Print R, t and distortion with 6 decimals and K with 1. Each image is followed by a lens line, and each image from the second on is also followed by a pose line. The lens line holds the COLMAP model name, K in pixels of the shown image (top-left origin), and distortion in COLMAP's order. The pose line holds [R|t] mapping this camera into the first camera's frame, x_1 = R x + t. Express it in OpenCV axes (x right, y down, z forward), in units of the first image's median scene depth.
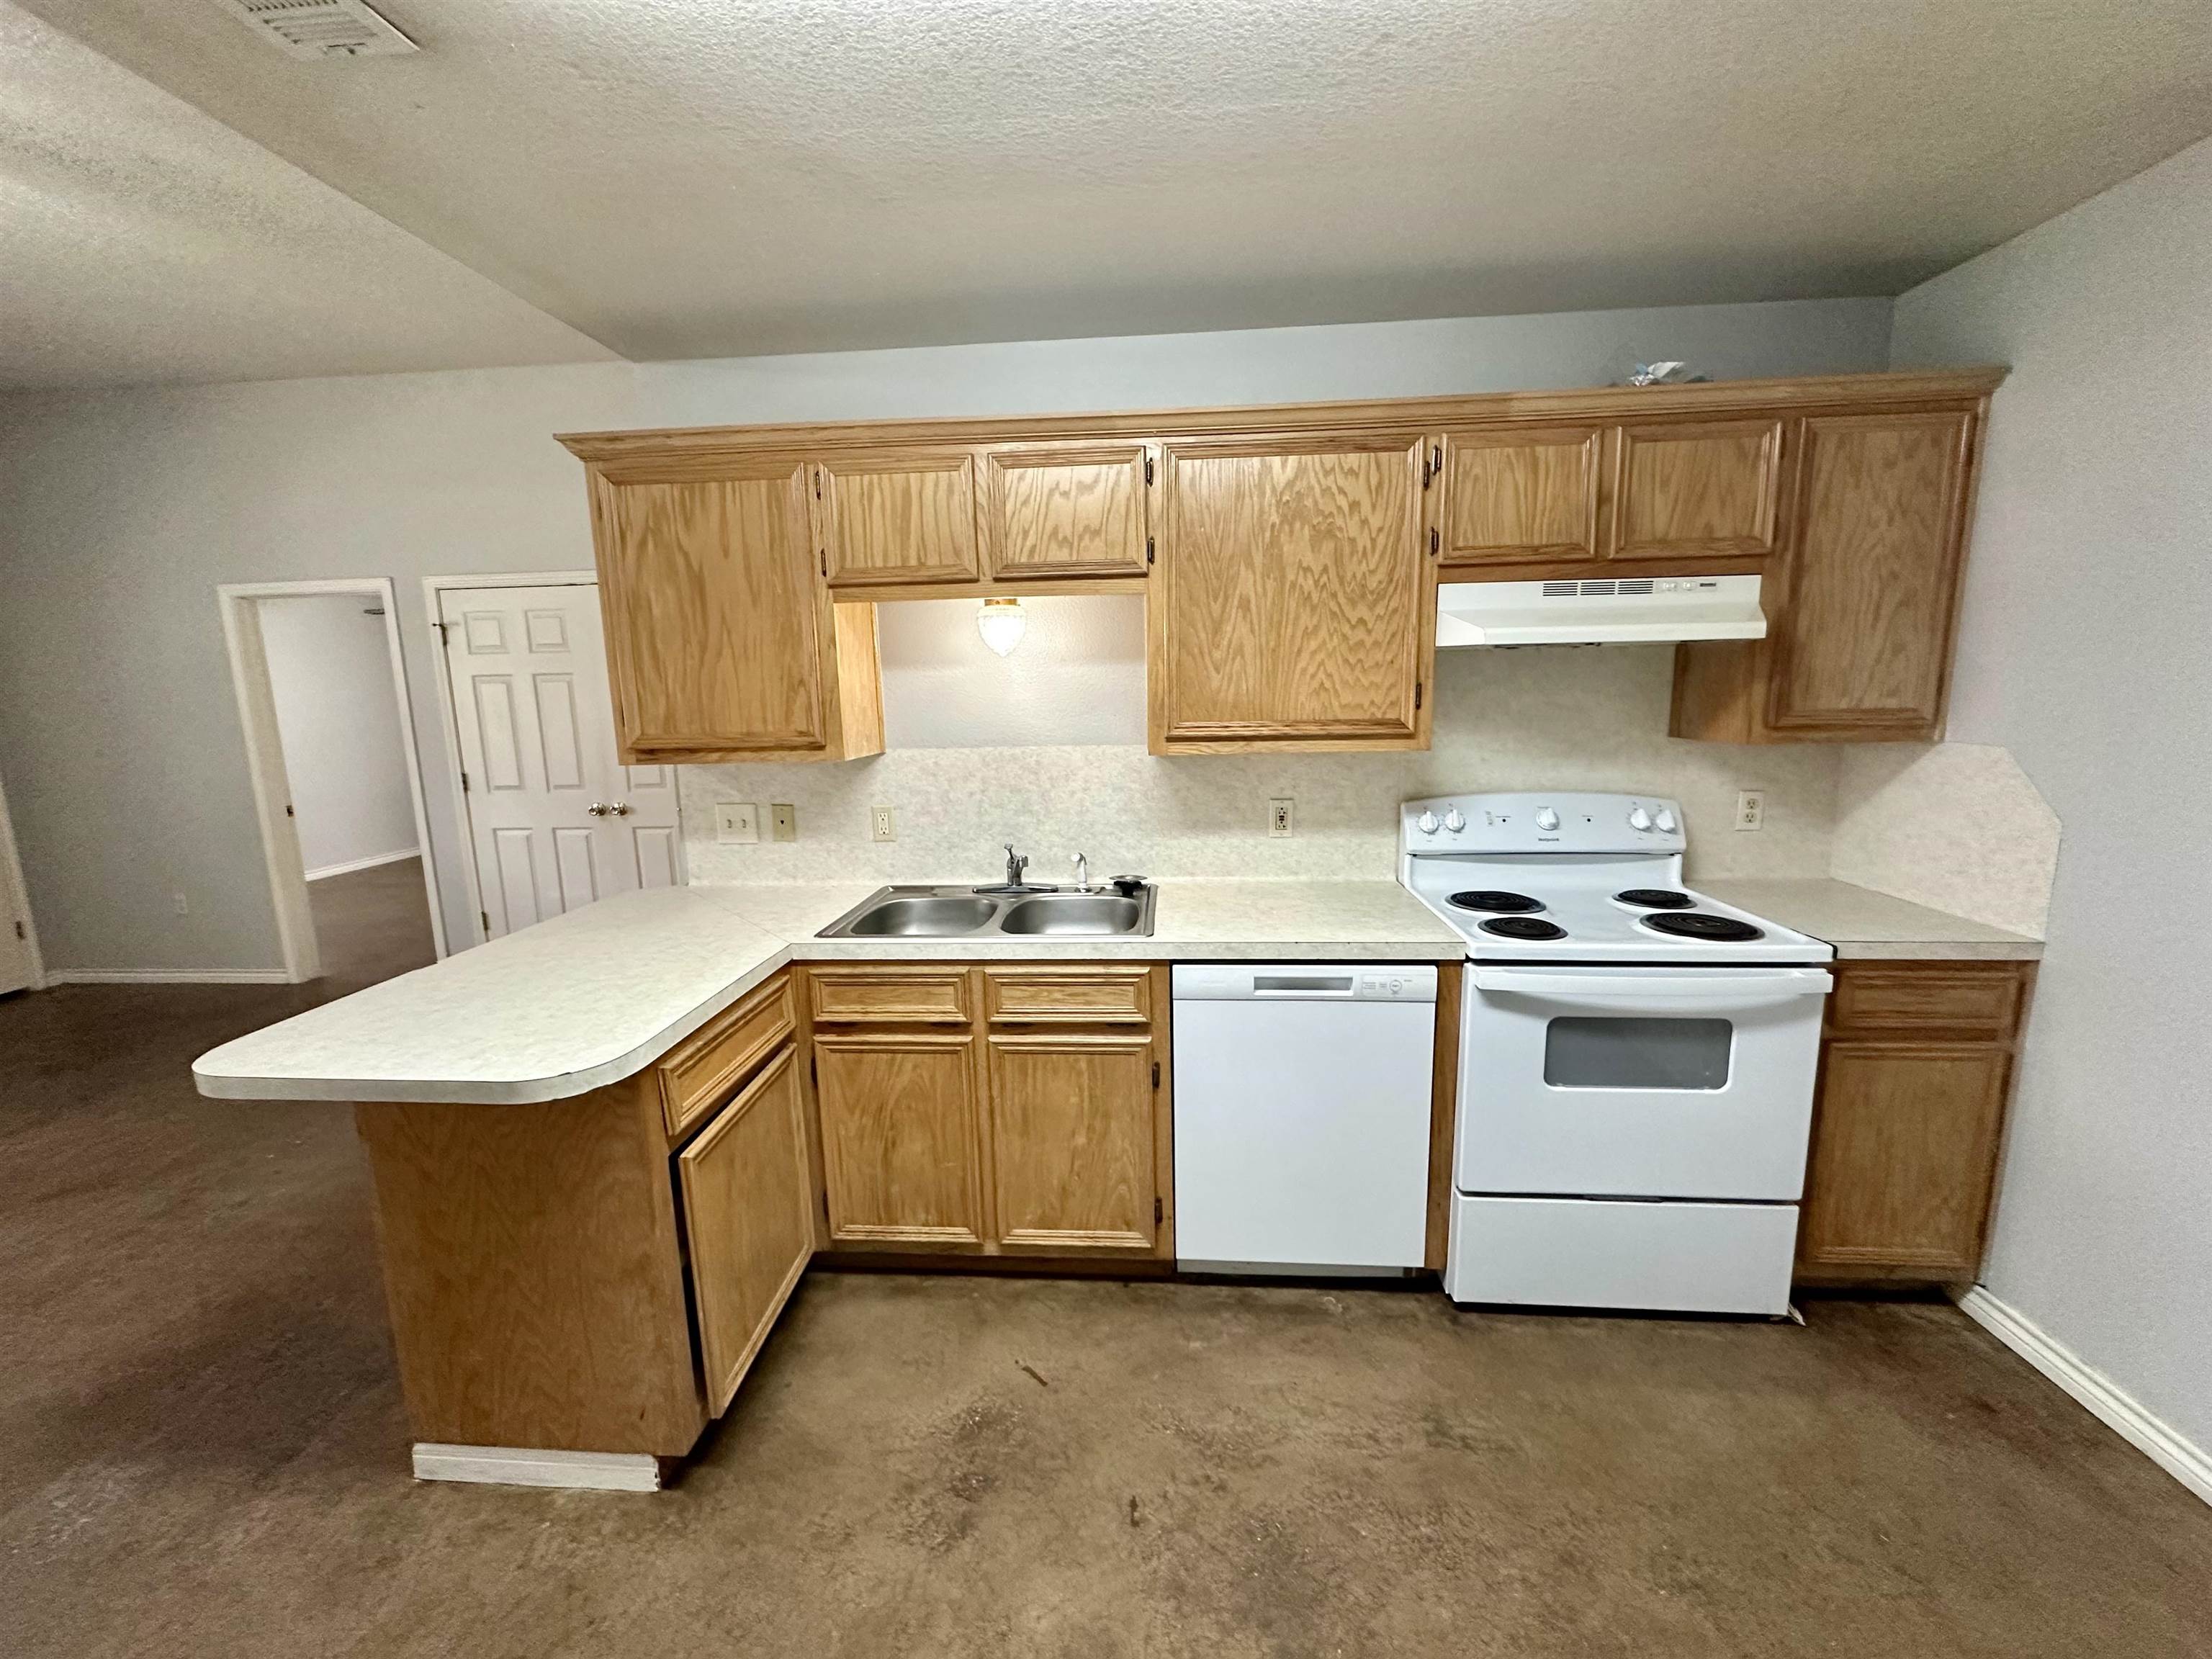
lens RADIAL K [[877.5, 0, 1115.9], [0, 877.5, 827.8], [0, 0, 1]] dist [-0.002668, -0.000002]
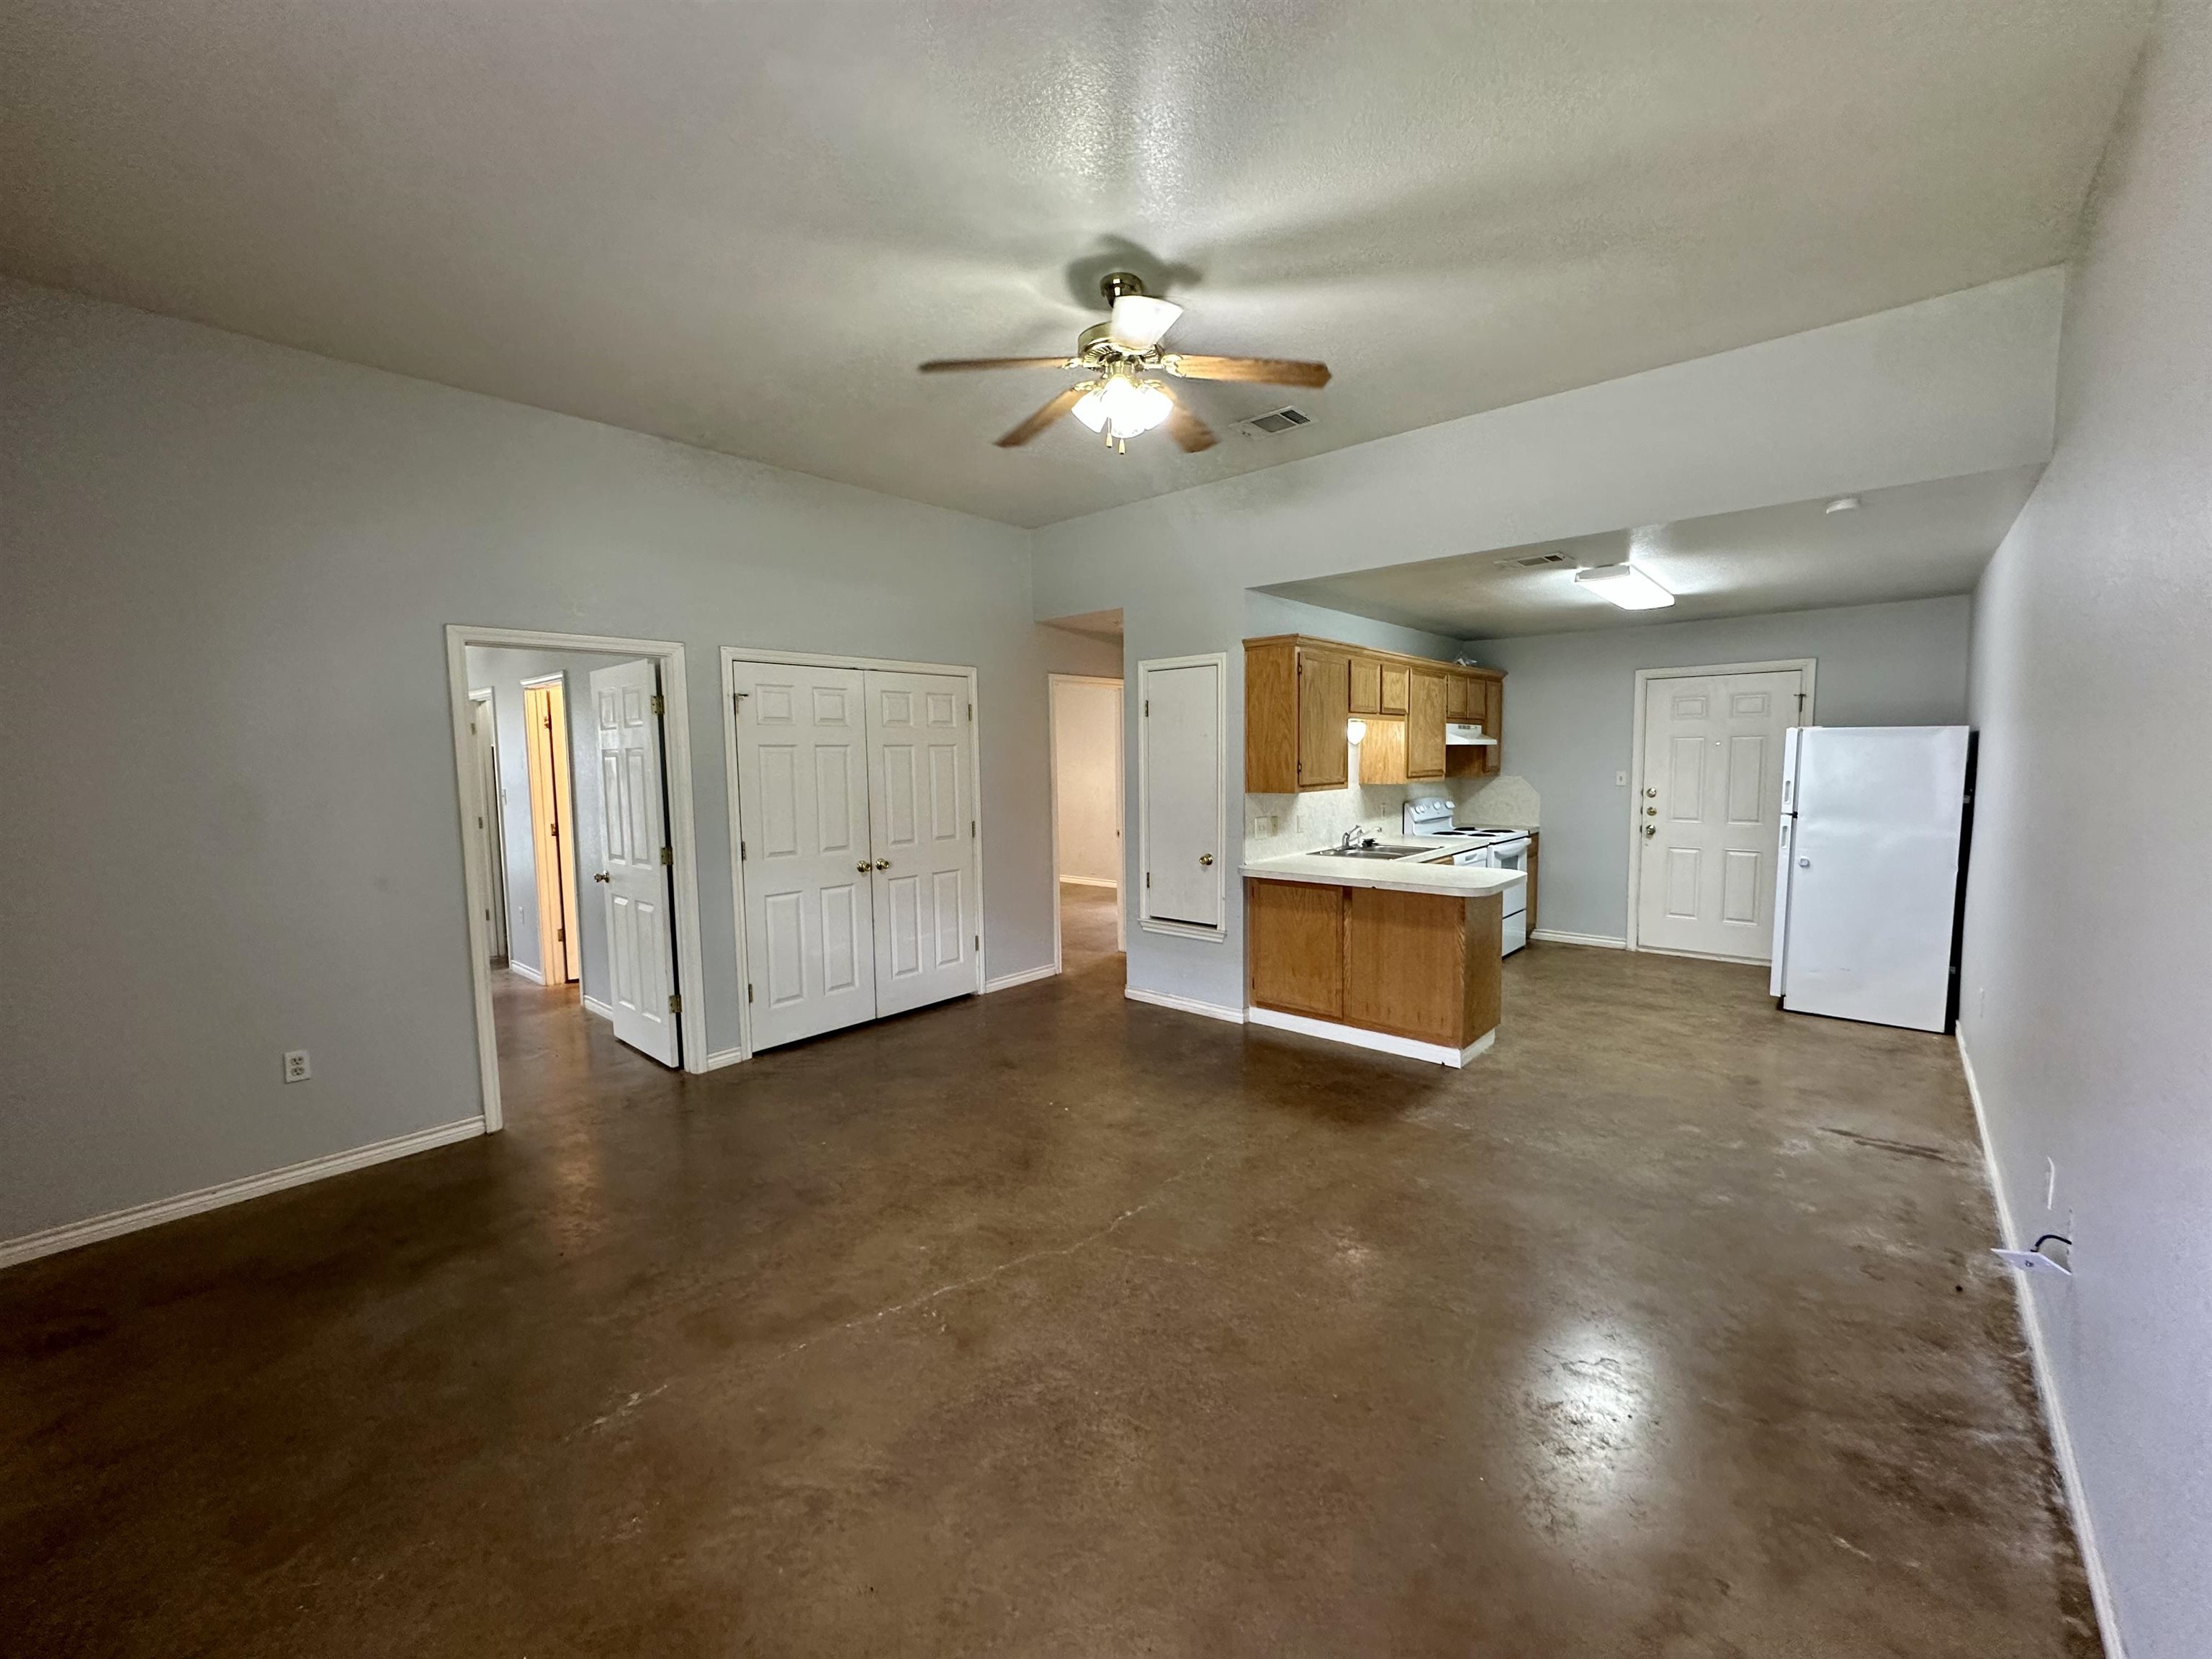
lens RADIAL K [[877.5, 0, 1103.4], [0, 877.5, 830.7], [0, 0, 1]] dist [-0.002668, -0.000002]
pose [[0.607978, -0.053585, 0.792144, -2.644220], [0.132078, 0.990644, -0.034358, 0.026026], [-0.782891, 0.125514, 0.609367, 0.154382]]
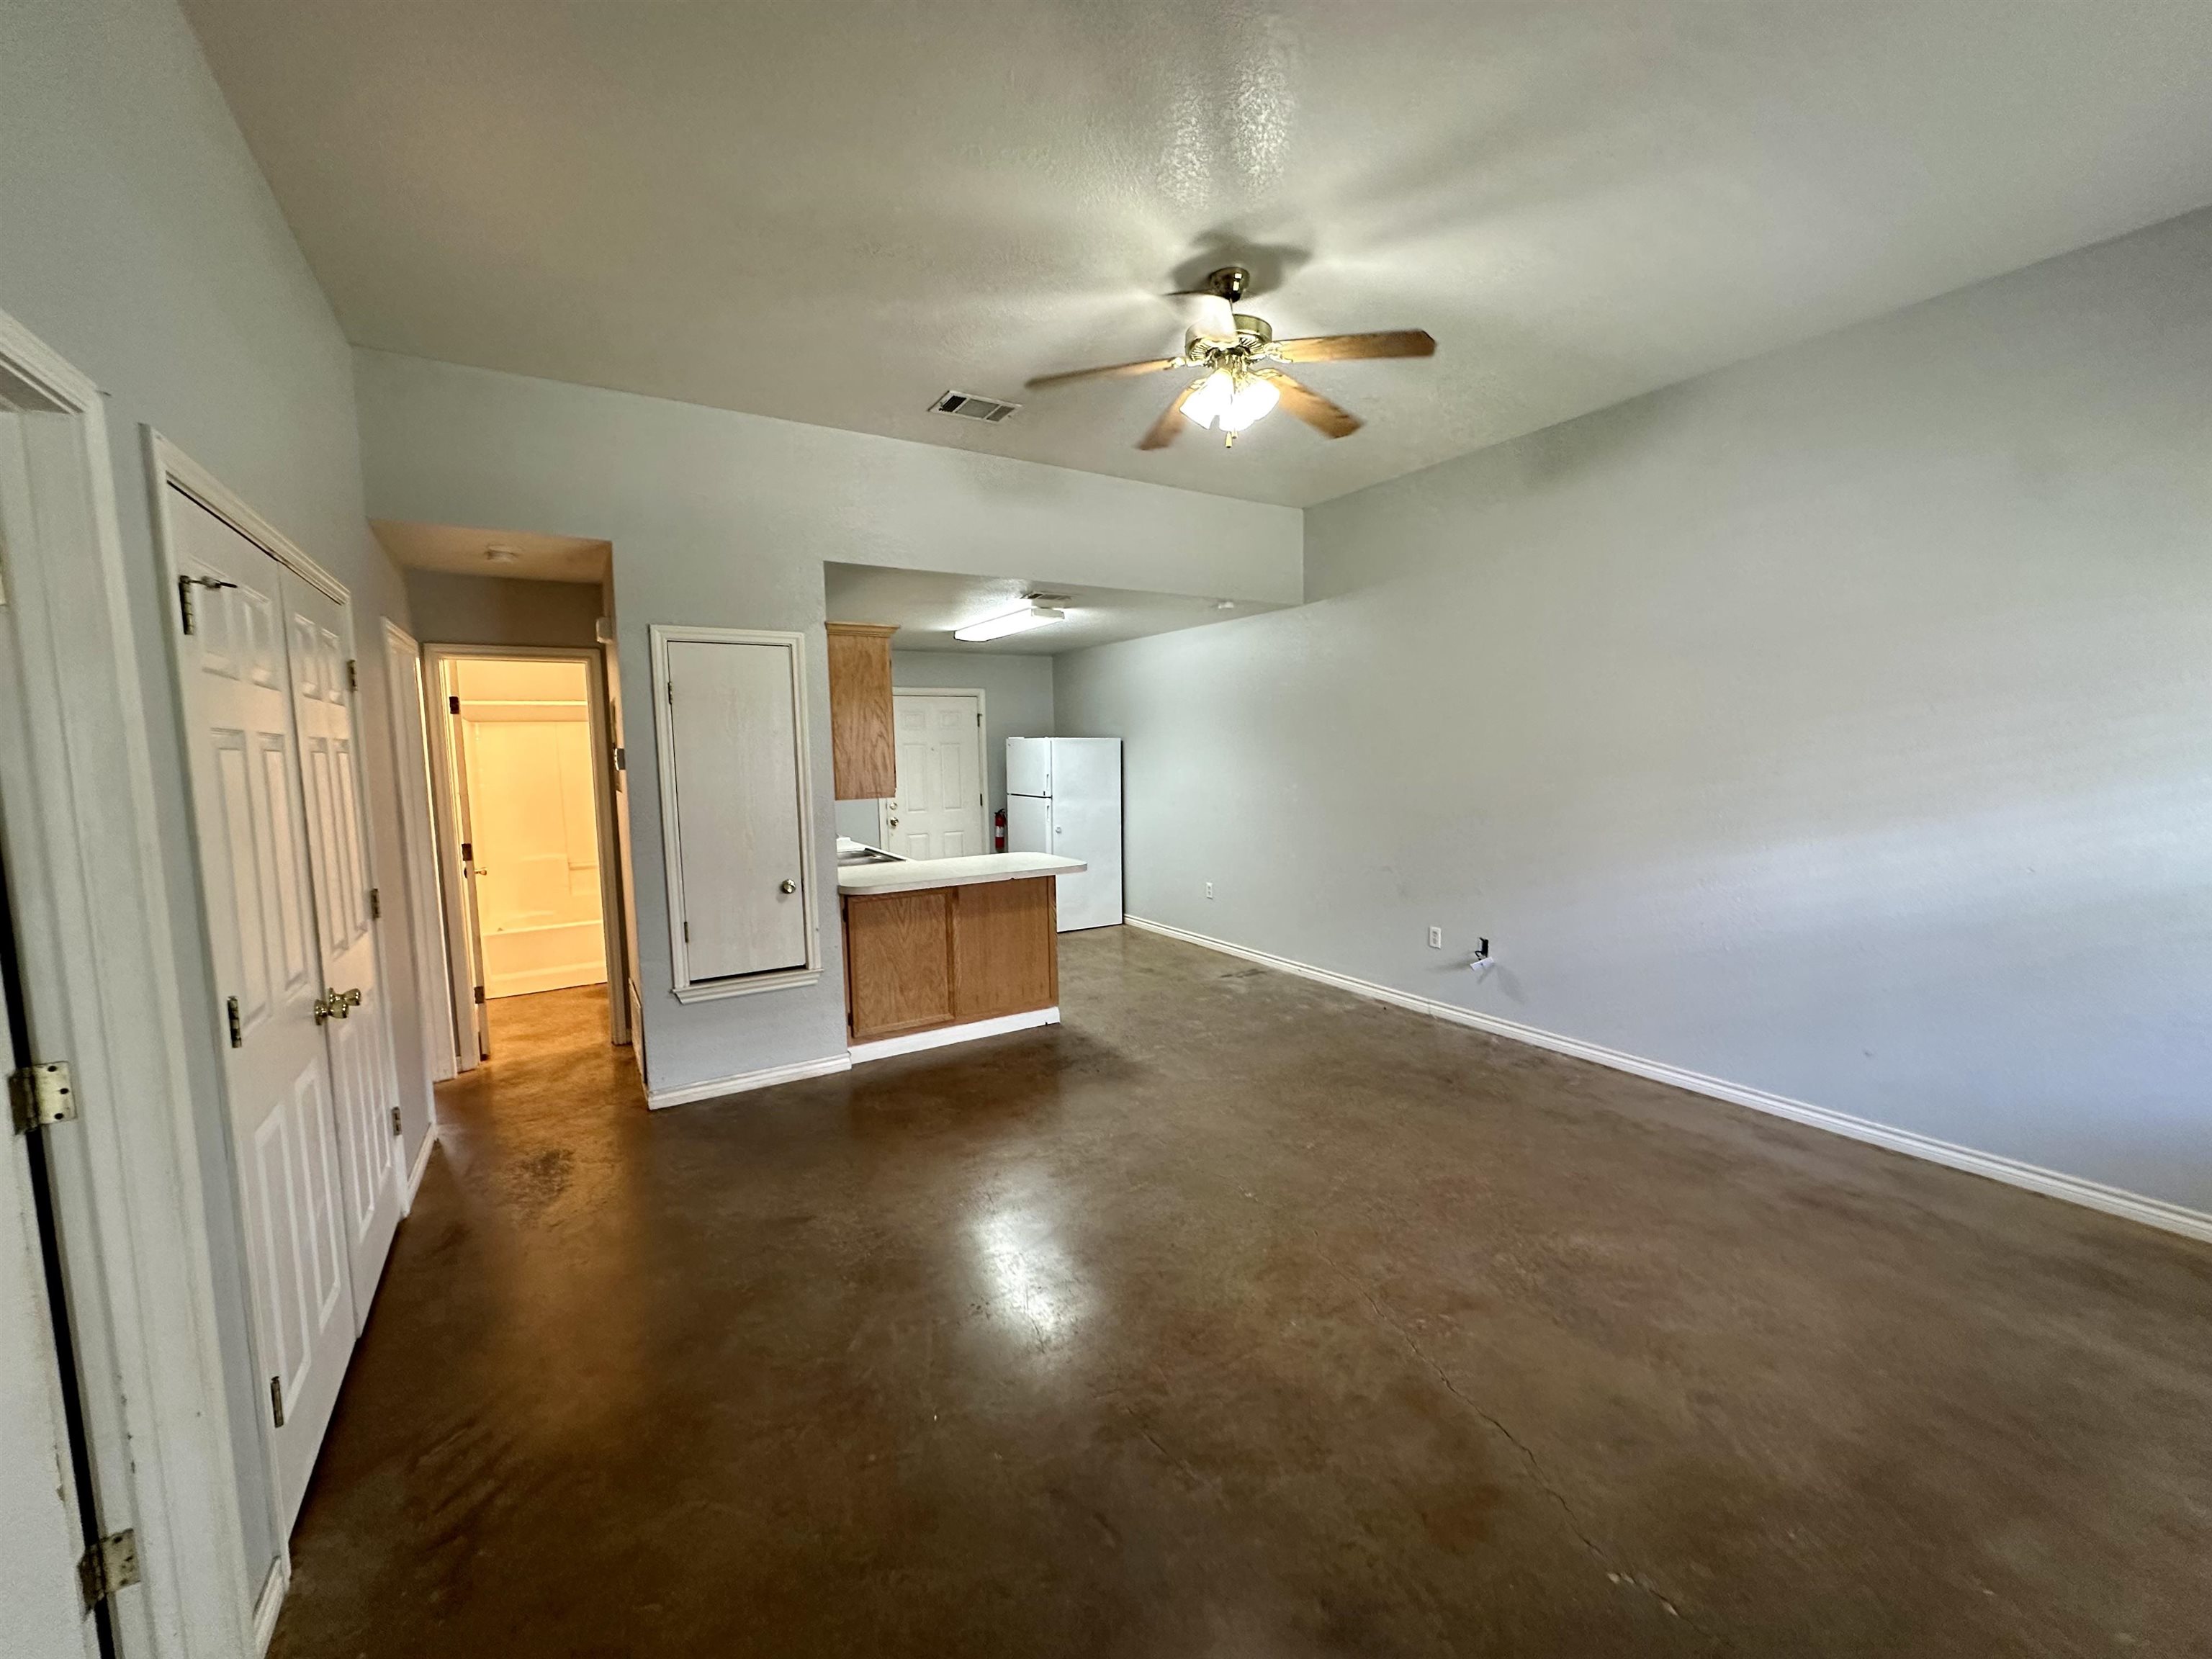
lens RADIAL K [[877.5, 0, 1103.6], [0, 877.5, 832.8], [0, 0, 1]] dist [-0.002668, -0.000002]
pose [[-0.584642, -0.044258, 0.810083, -2.540774], [0.166886, 0.970596, 0.173470, -0.269266], [-0.793941, 0.236609, -0.560066, 1.870083]]
